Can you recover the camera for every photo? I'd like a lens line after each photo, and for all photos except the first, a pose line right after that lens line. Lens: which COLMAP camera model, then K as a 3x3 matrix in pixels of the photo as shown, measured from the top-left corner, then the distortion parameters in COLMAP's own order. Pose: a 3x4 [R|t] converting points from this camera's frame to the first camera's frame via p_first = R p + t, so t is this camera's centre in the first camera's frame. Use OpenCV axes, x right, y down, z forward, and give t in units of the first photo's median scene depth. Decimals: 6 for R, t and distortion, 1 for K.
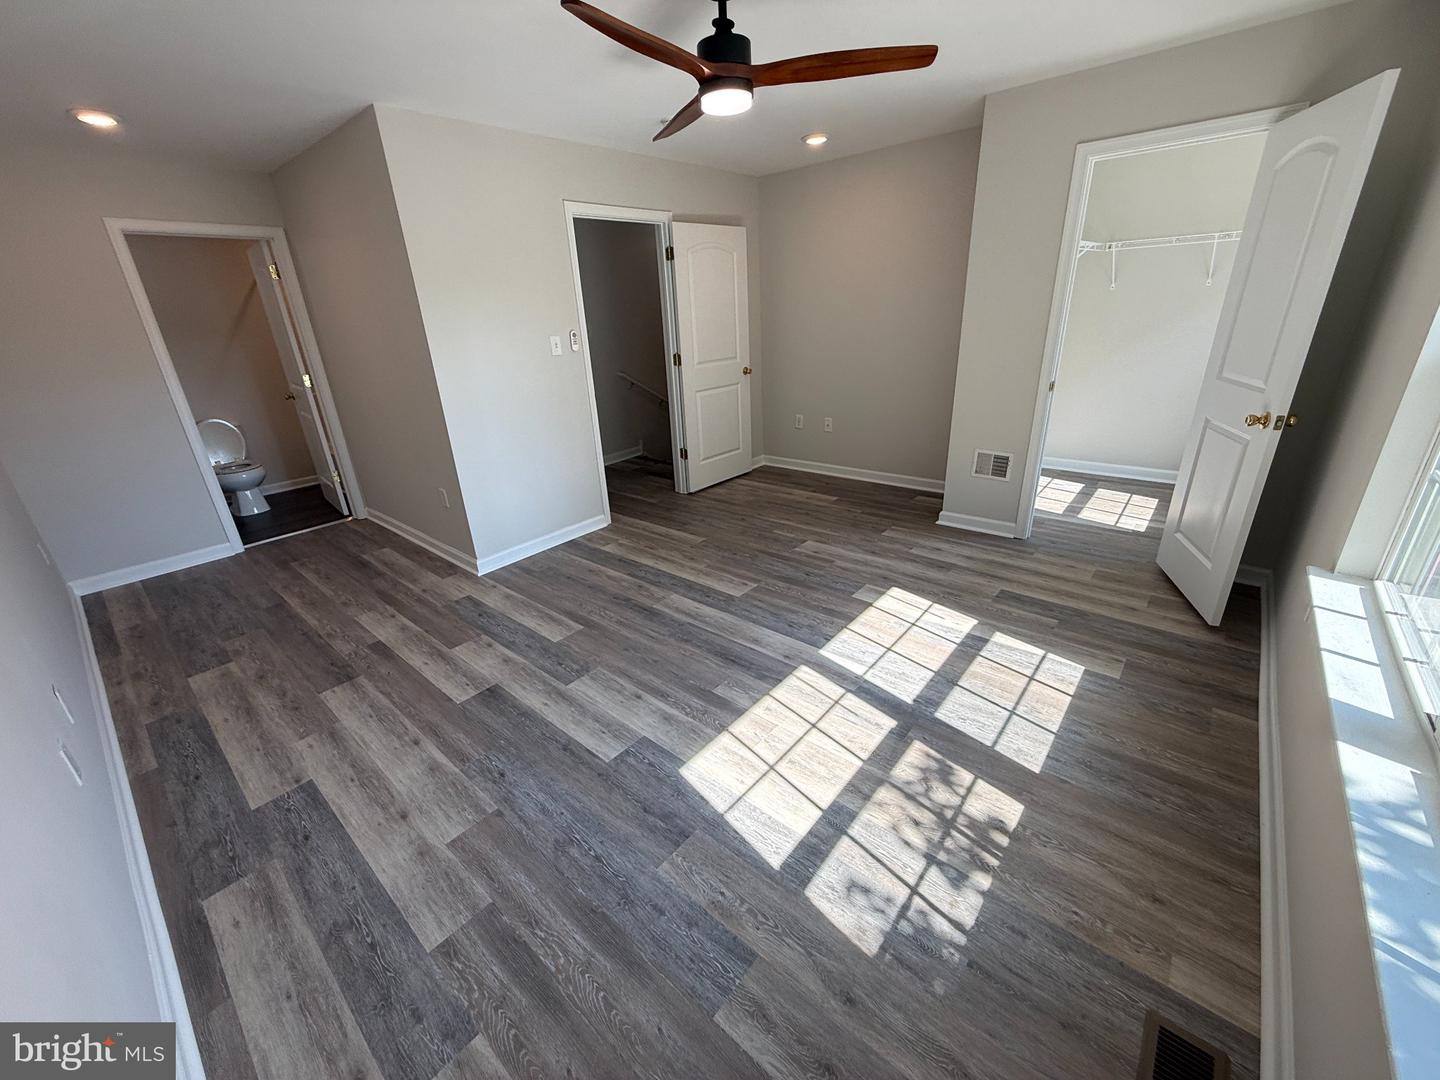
lens RADIAL K [[576.6, 0, 721.7], [0, 576.6, 537.0], [0, 0, 1]] dist [0.000951, 0.000920]
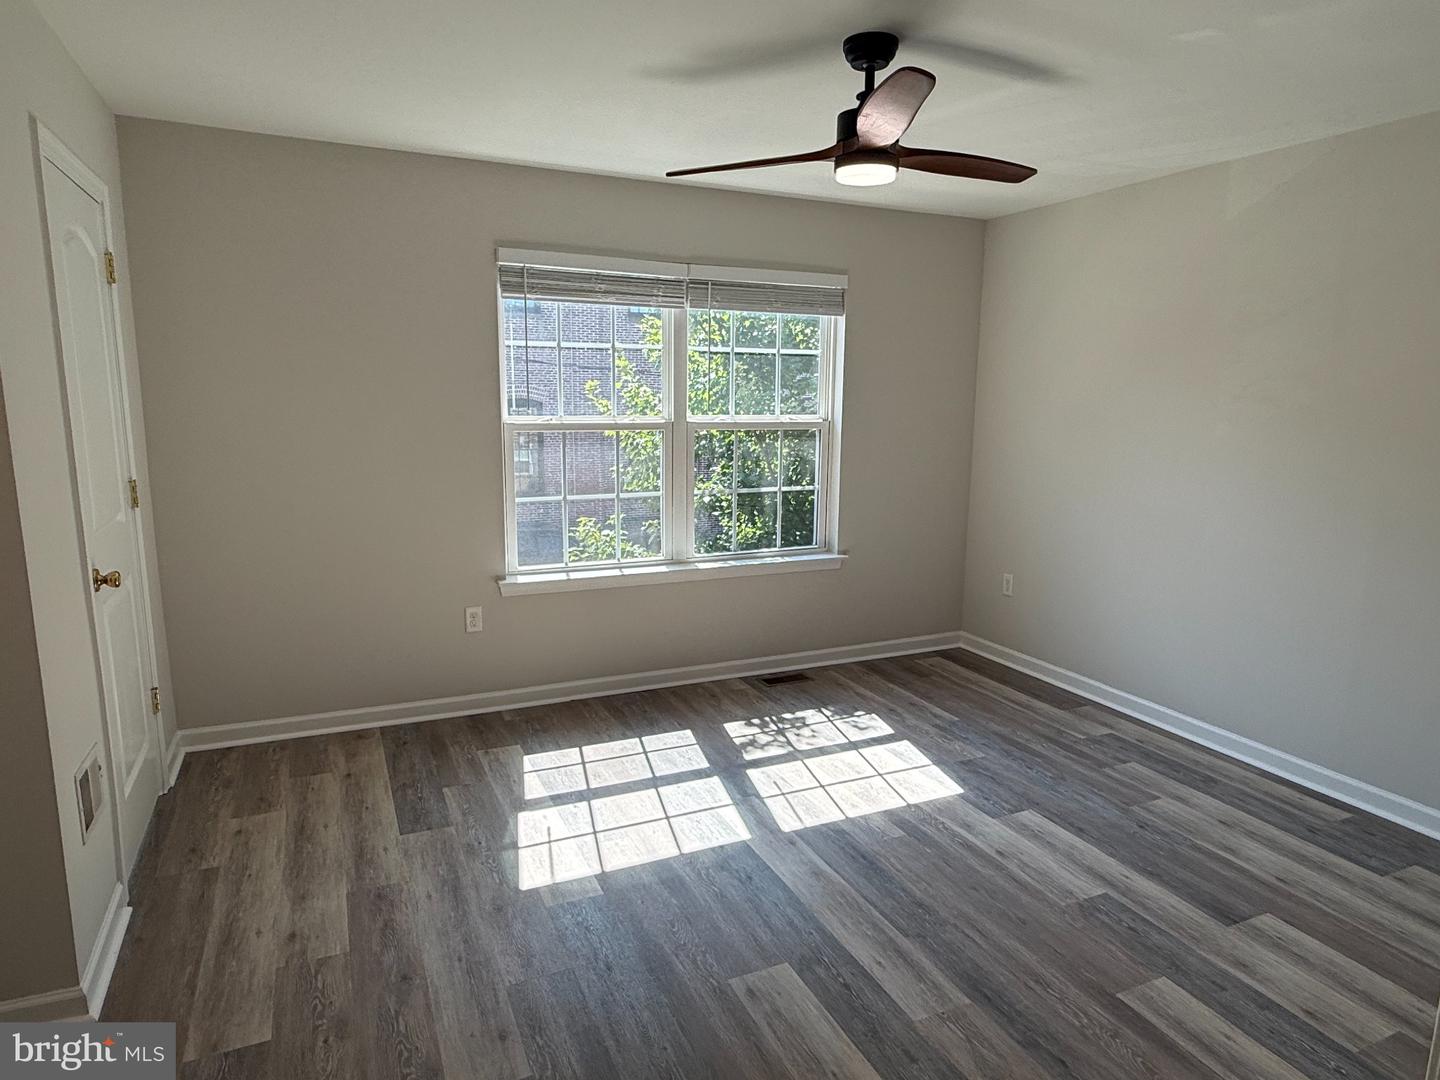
lens RADIAL K [[874.6, 0, 717.1], [0, 874.6, 539.9], [0, 0, 1]] dist [-0.001798, 0.005113]
pose [[-0.906326, -0.034627, 0.421158, -0.284898], [0.188847, 0.858392, 0.476970, -0.748296], [-0.378035, 0.511824, -0.771444, 1.865768]]
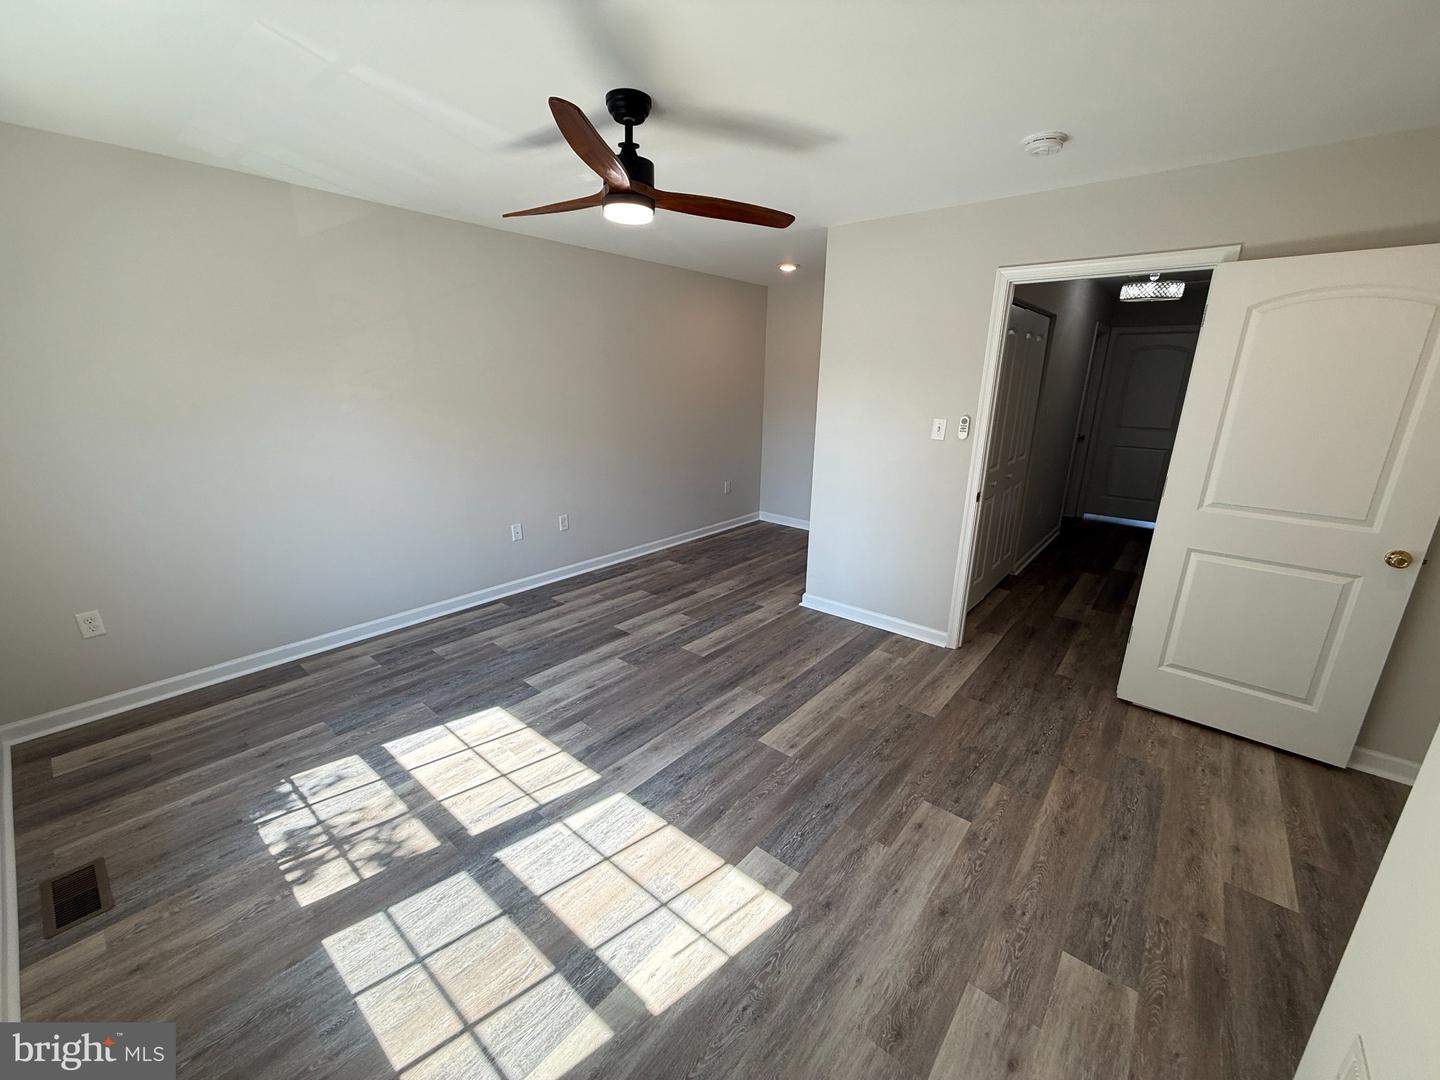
lens RADIAL K [[576.6, 0, 712.1], [0, 576.6, 539.9], [0, 0, 1]] dist [0.000951, 0.000920]
pose [[0.006387, 0.321604, -0.946853, 0.942415], [-0.392741, 0.871594, 0.293393, -0.474061], [0.919627, 0.369994, 0.131874, 0.963385]]
